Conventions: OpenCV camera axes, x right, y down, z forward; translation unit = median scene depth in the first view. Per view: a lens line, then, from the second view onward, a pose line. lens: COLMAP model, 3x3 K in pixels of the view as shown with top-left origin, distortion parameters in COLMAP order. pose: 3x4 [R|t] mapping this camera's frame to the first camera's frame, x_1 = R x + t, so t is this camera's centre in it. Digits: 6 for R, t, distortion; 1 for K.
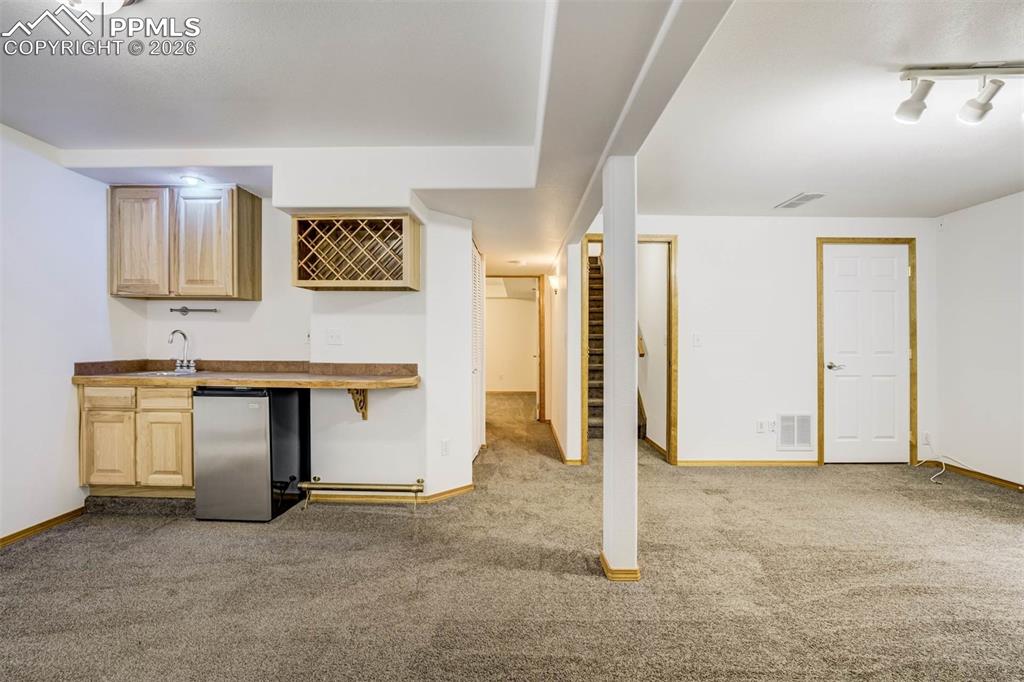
lens RADIAL K [[440.7, 0, 508.4], [0, 440.7, 344.0], [0, 0, 1]] dist [-0.041901, 0.014300]
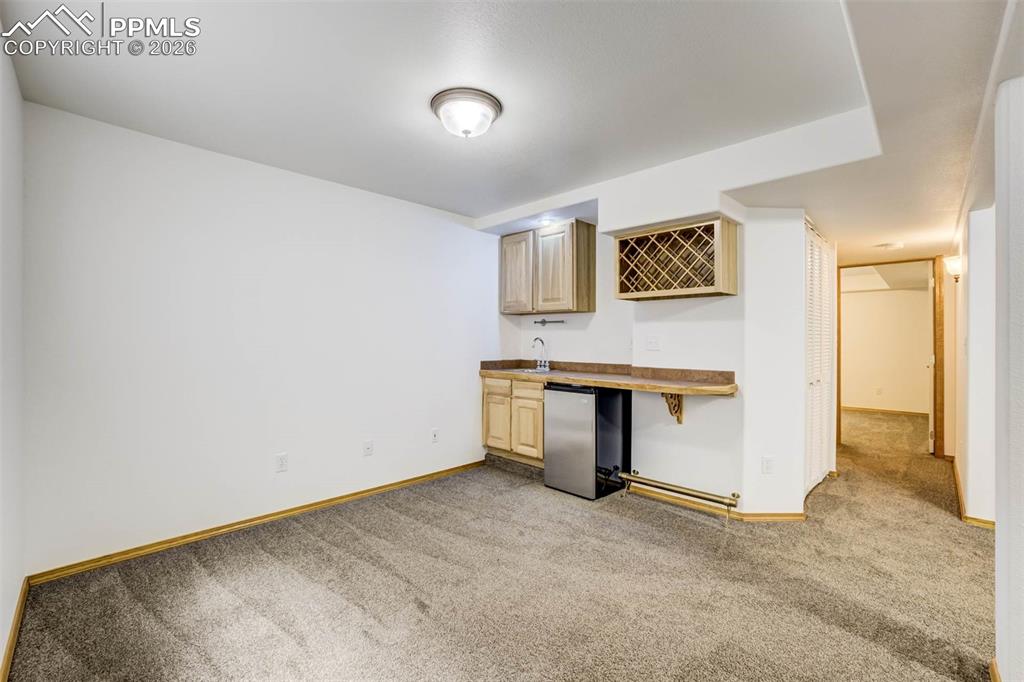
lens RADIAL K [[441.7, 0, 512.0], [0, 441.7, 341.0], [0, 0, 1]] dist [-0.044955, 0.021698]
pose [[0.720678, -0.002170, -0.693267, 0.106041], [-0.004298, 0.999962, -0.007598, -0.012255], [0.693257, 0.008455, 0.720641, -0.016347]]
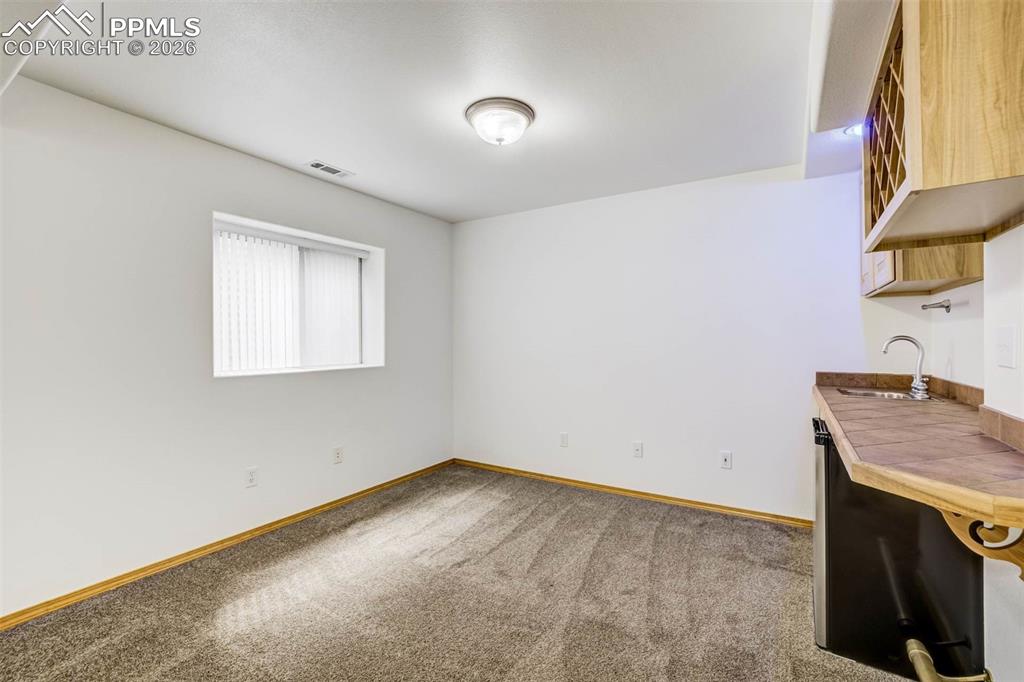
lens RADIAL K [[441.7, 0, 512.0], [0, 441.7, 341.0], [0, 0, 1]] dist [-0.044955, 0.021698]
pose [[-0.517106, -0.004343, -0.855911, 0.178976], [-0.010981, 0.999938, 0.001561, -0.018164], [0.855851, 0.010205, -0.517122, 0.846749]]
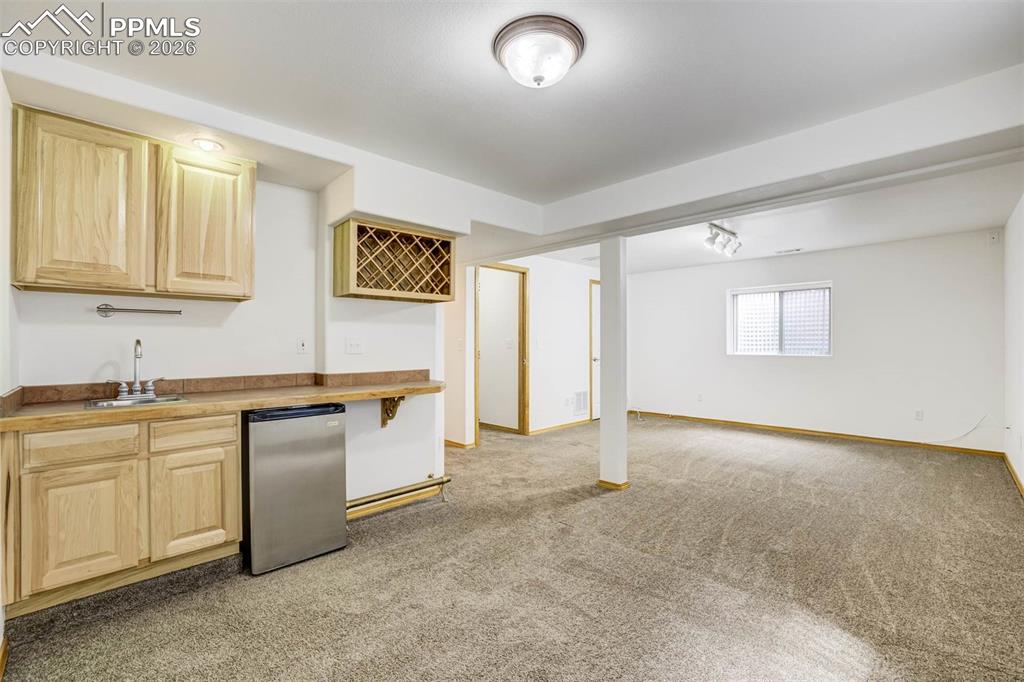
lens RADIAL K [[441.7, 0, 512.0], [0, 441.7, 341.0], [0, 0, 1]] dist [-0.044955, 0.021698]
pose [[0.703470, -0.006475, 0.710695, -0.867285], [0.015724, 0.999856, -0.006455, -0.015797], [-0.710551, 0.015716, 0.703470, 0.077134]]
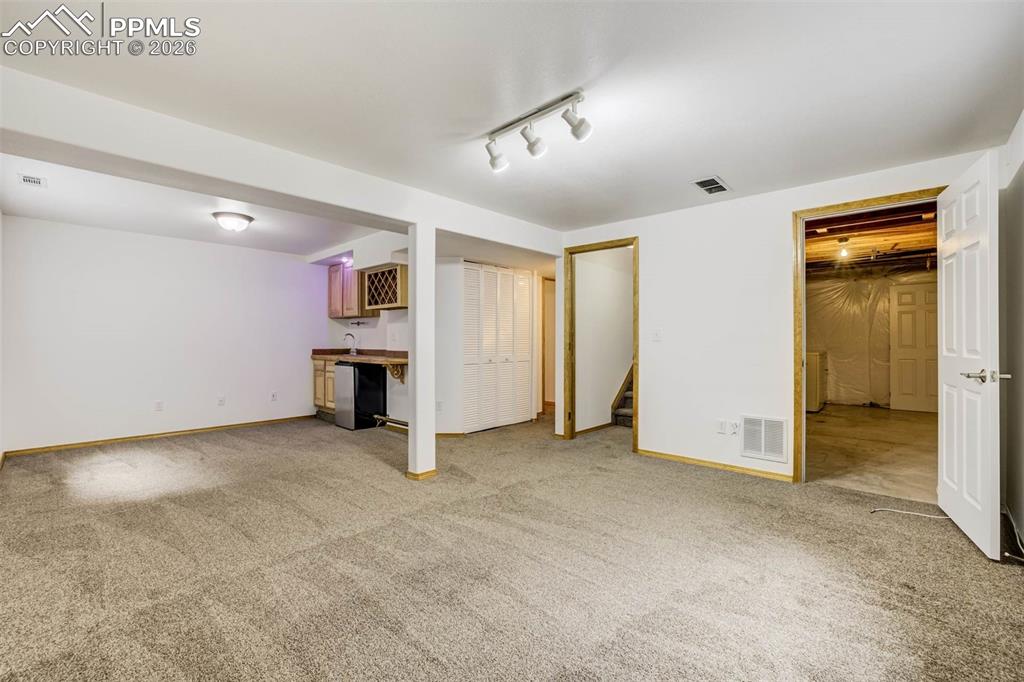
lens RADIAL K [[441.7, 0, 512.0], [0, 441.7, 341.0], [0, 0, 1]] dist [-0.044955, 0.021698]
pose [[0.743146, -0.005386, -0.669107, 1.183549], [-0.001361, 0.999953, -0.009561, 0.021042], [0.669127, 0.008016, 0.743104, 0.001298]]
